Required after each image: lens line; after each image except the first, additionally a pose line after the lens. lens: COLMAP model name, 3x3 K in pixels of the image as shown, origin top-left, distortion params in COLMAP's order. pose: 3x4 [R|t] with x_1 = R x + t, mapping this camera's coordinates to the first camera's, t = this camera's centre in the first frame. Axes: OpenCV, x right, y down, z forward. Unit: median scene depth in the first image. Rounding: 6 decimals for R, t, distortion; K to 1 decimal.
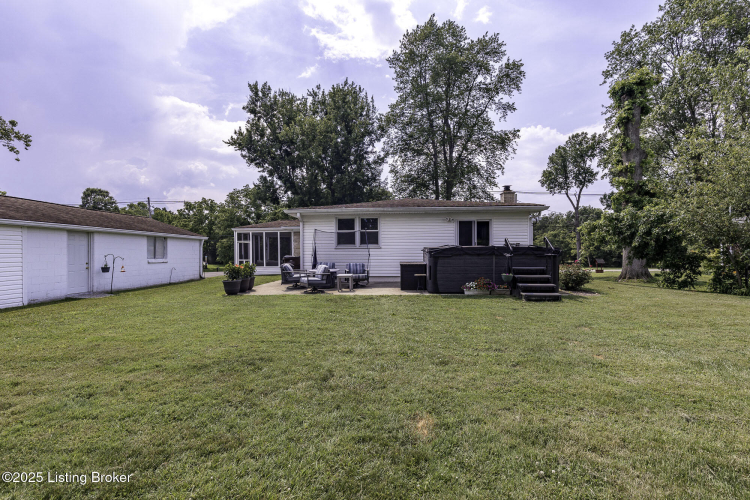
lens RADIAL K [[335.8, 0, 372.9], [0, 335.8, 250.1], [0, 0, 1]] dist [0.002278, 0.000952]
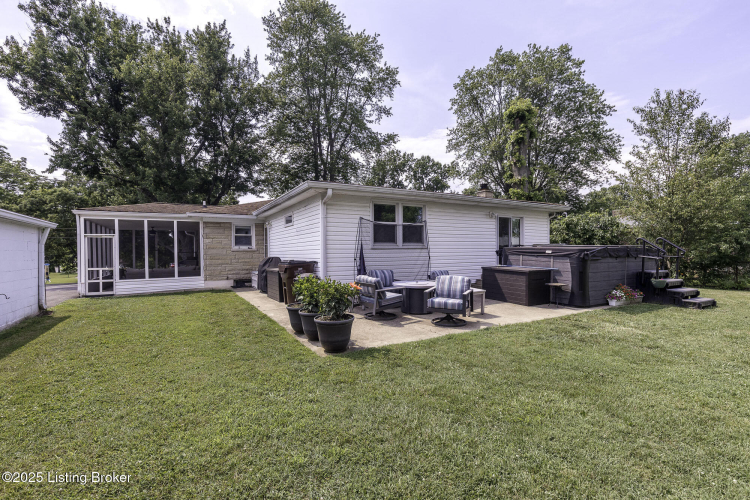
lens RADIAL K [[335.8, 0, 372.9], [0, 335.8, 250.1], [0, 0, 1]] dist [0.002278, 0.000952]
pose [[0.841395, 0.003517, 0.540410, -0.196118], [-0.001777, 0.999991, -0.003741, 0.000207], [-0.540418, 0.002187, 0.841394, 0.187425]]
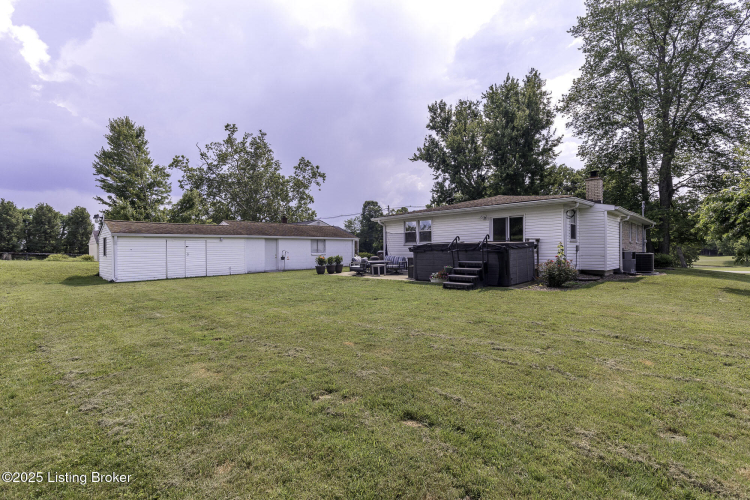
lens RADIAL K [[334.2, 0, 375.0], [0, 334.2, 250.0], [0, 0, 1]] dist [-0.001549, 0.000014]
pose [[0.750583, -0.001318, -0.660775, 0.279958], [0.012791, 0.999840, 0.012535, -0.001880], [0.660652, -0.017861, 0.750479, -0.022303]]
